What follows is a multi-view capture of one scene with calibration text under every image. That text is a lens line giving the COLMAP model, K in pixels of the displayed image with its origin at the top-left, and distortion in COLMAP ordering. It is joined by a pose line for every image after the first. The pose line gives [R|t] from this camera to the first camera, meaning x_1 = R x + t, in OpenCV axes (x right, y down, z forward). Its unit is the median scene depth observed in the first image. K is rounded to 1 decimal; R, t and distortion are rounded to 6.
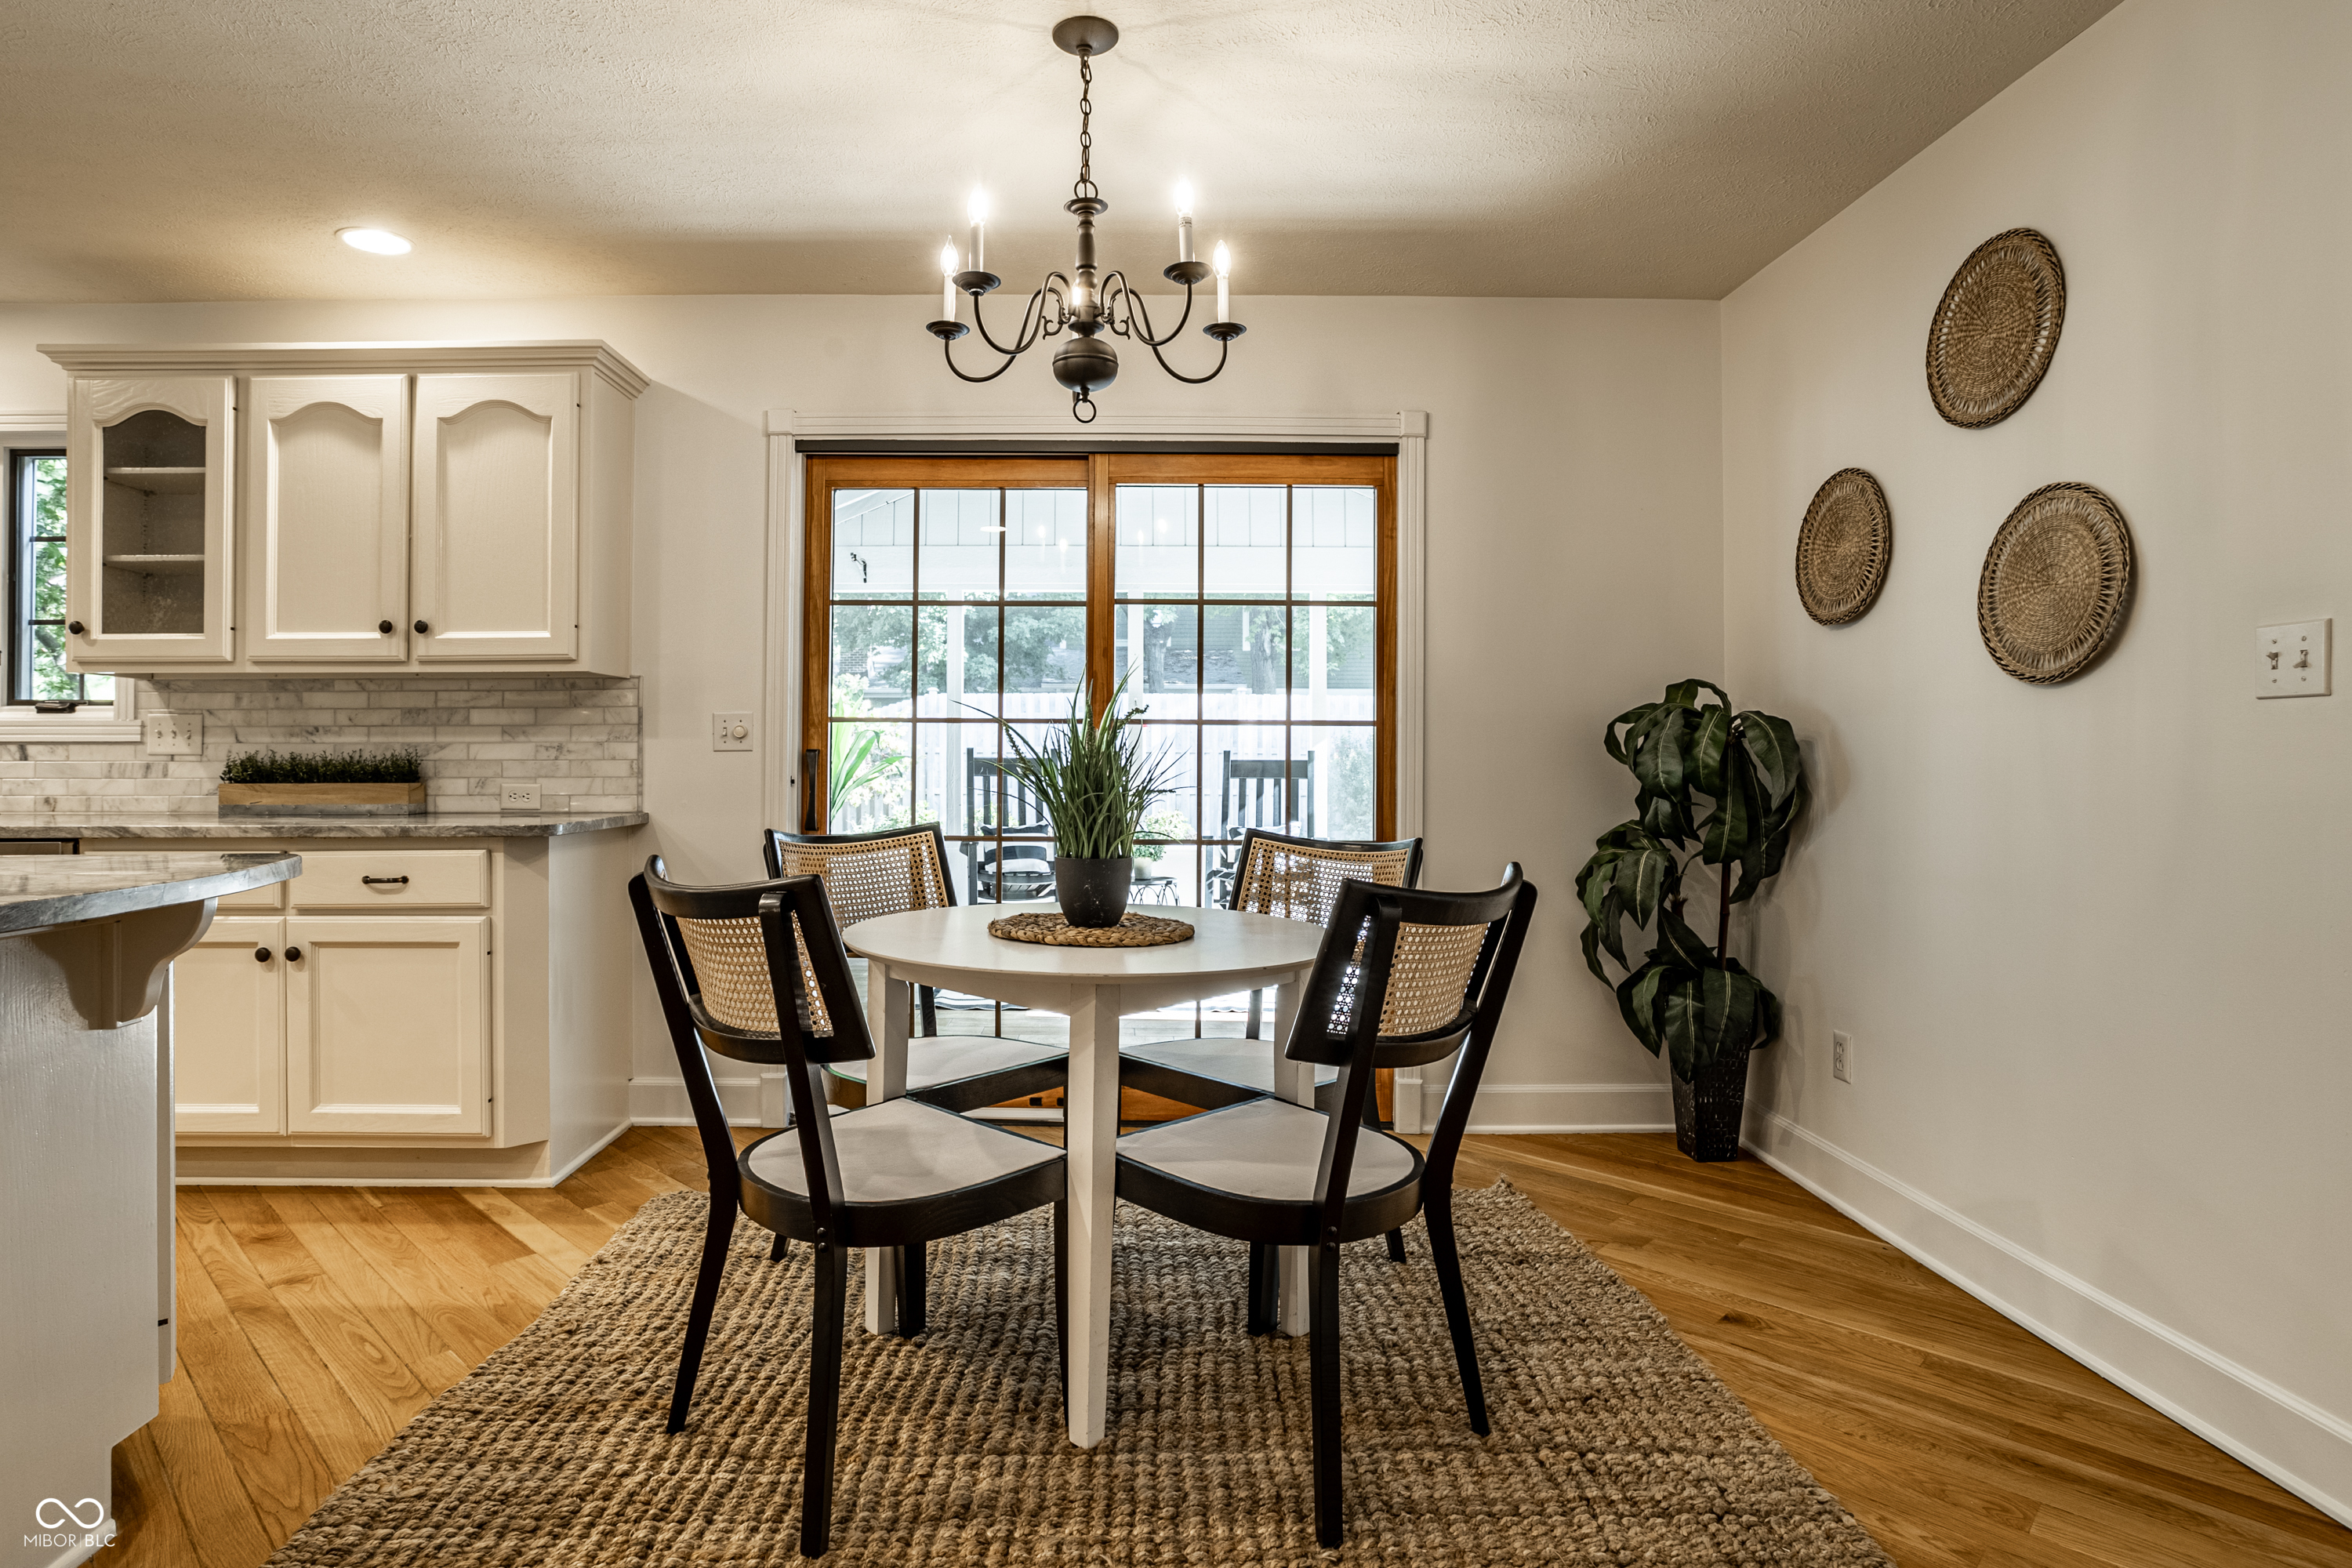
lens RADIAL K [[1325.1, 0, 1176.1], [0, 1325.1, 751.8], [0, 0, 1]] dist [-0.006857, 0.007985]
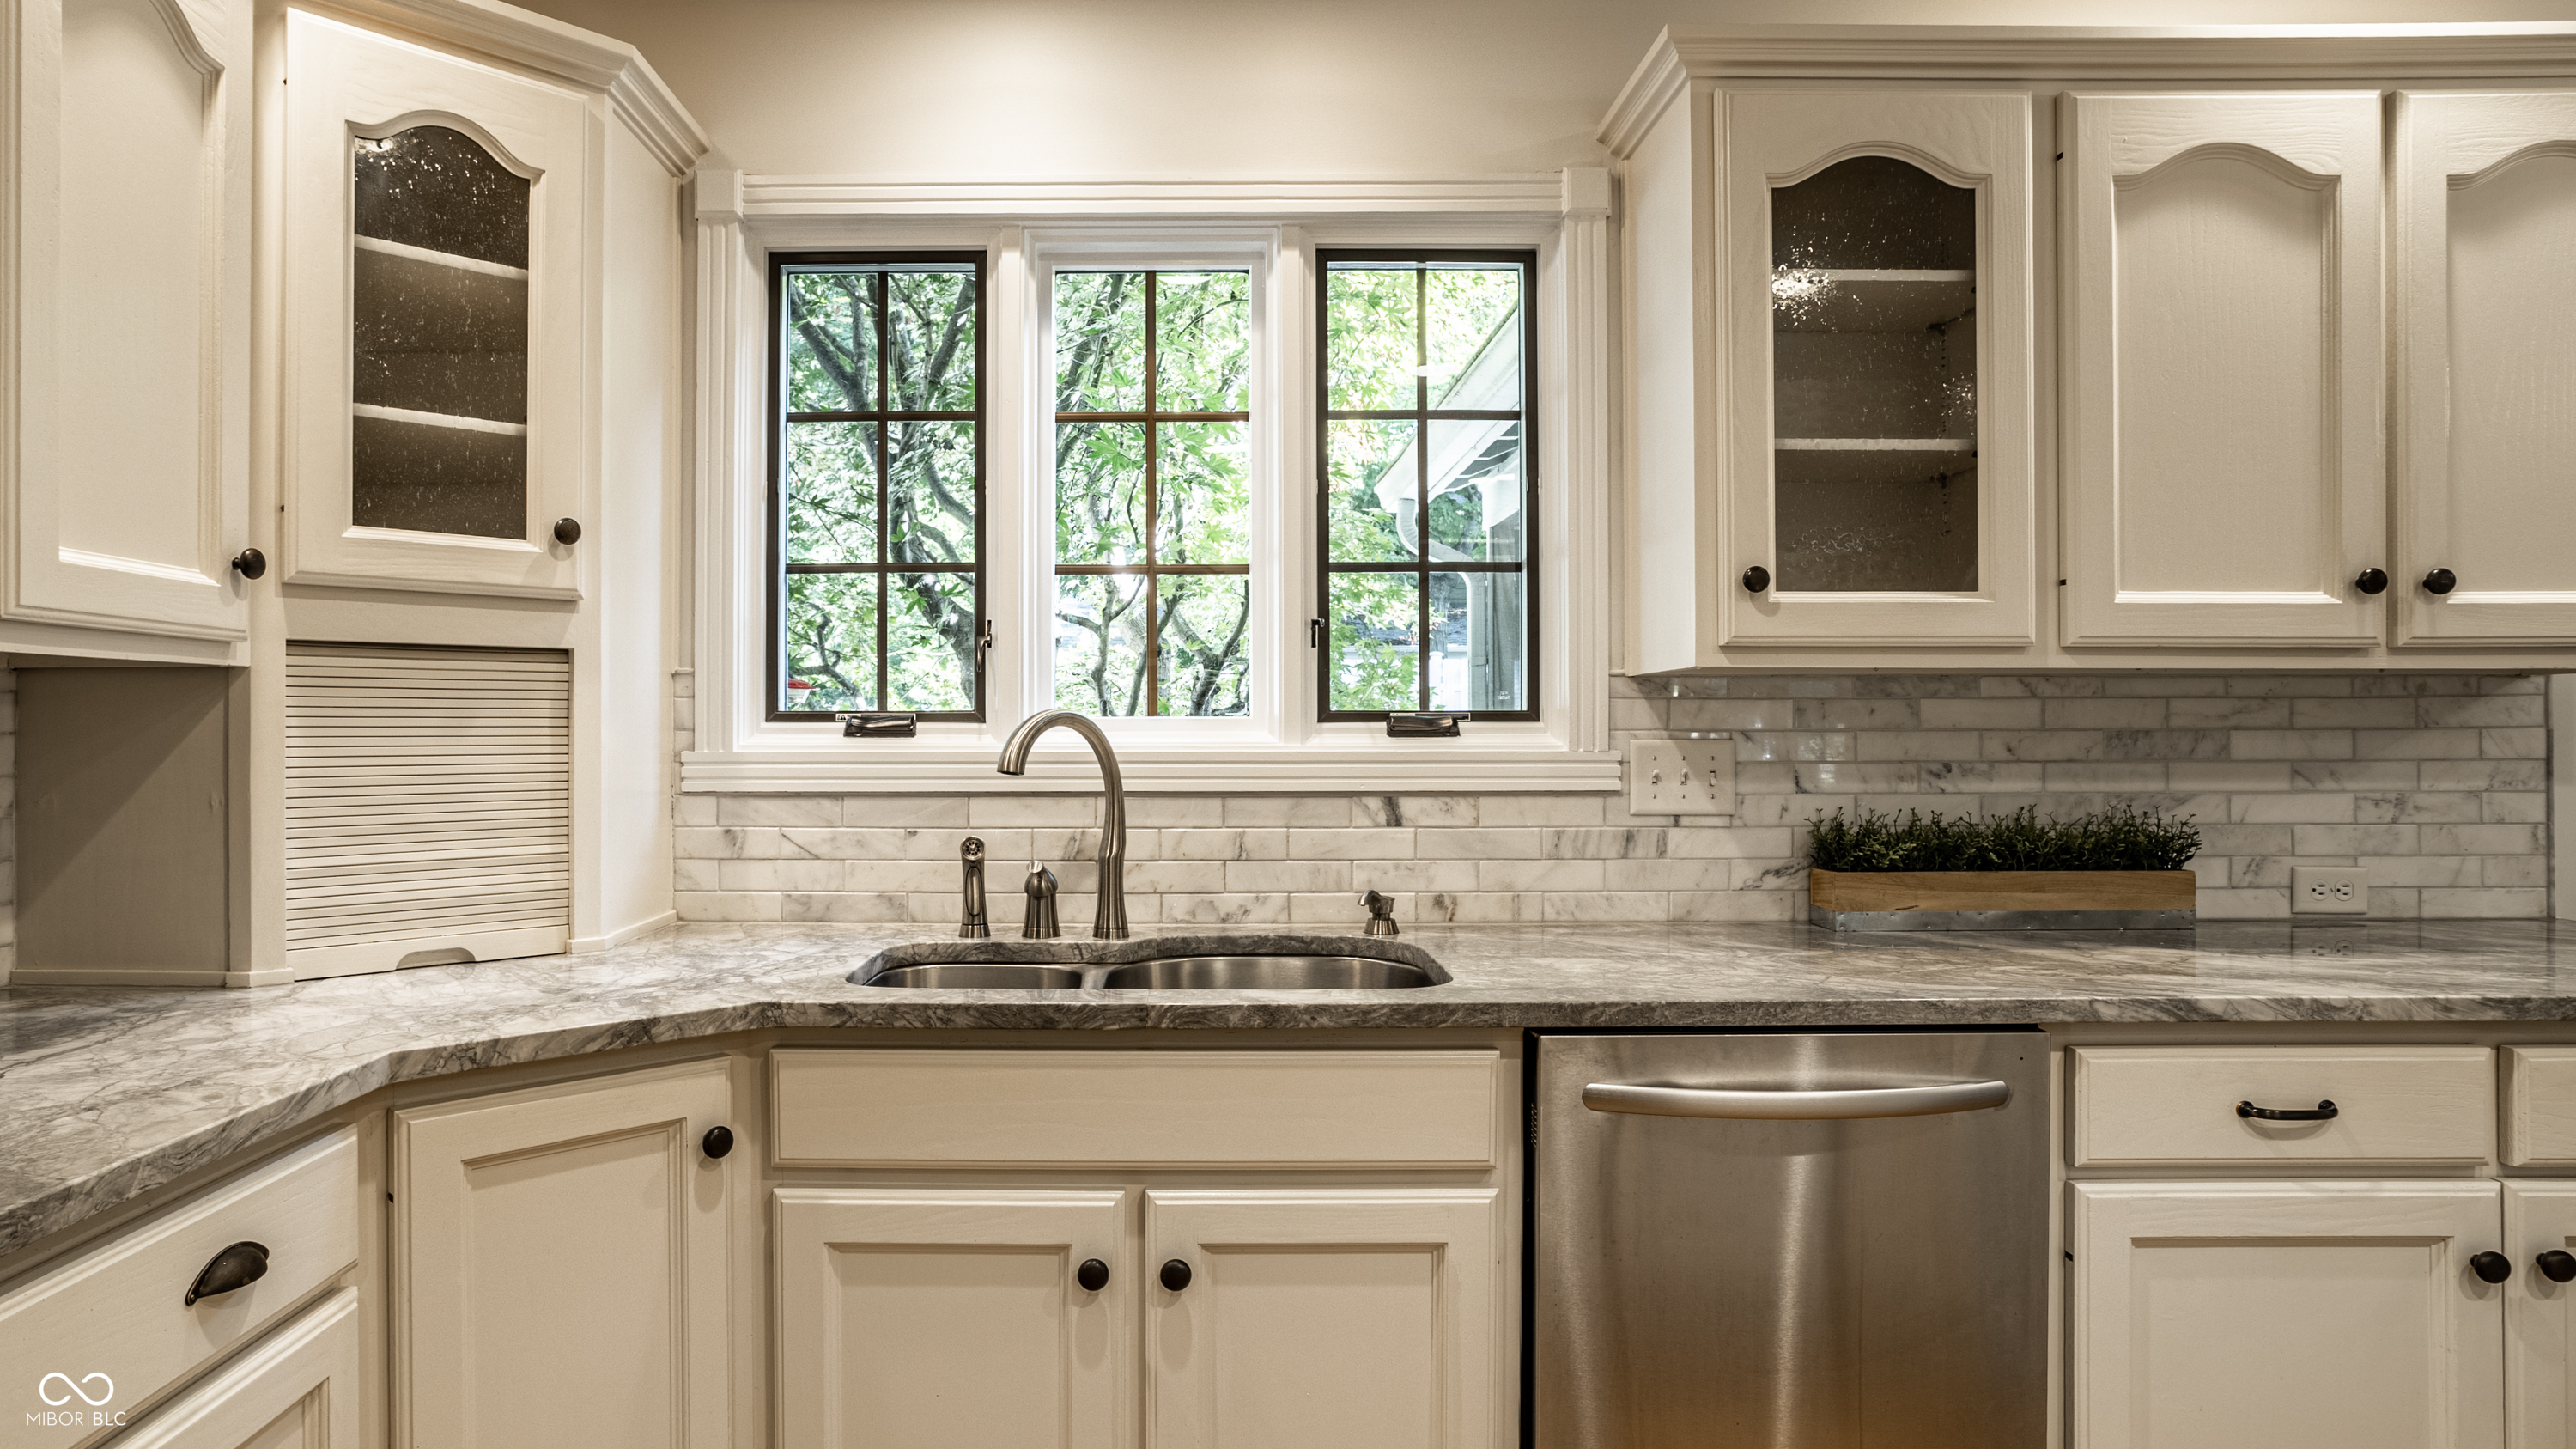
lens RADIAL K [[1565.4, 0, 1283.5], [0, 1565.4, 720.4], [0, 0, 1]] dist [-0.015314, 0.010649]
pose [[0.999461, -0.000417, 0.032820, -1.015390], [0.000416, 1.000000, 0.000021, -0.039426], [-0.032820, -0.000007, 0.999461, 0.398605]]
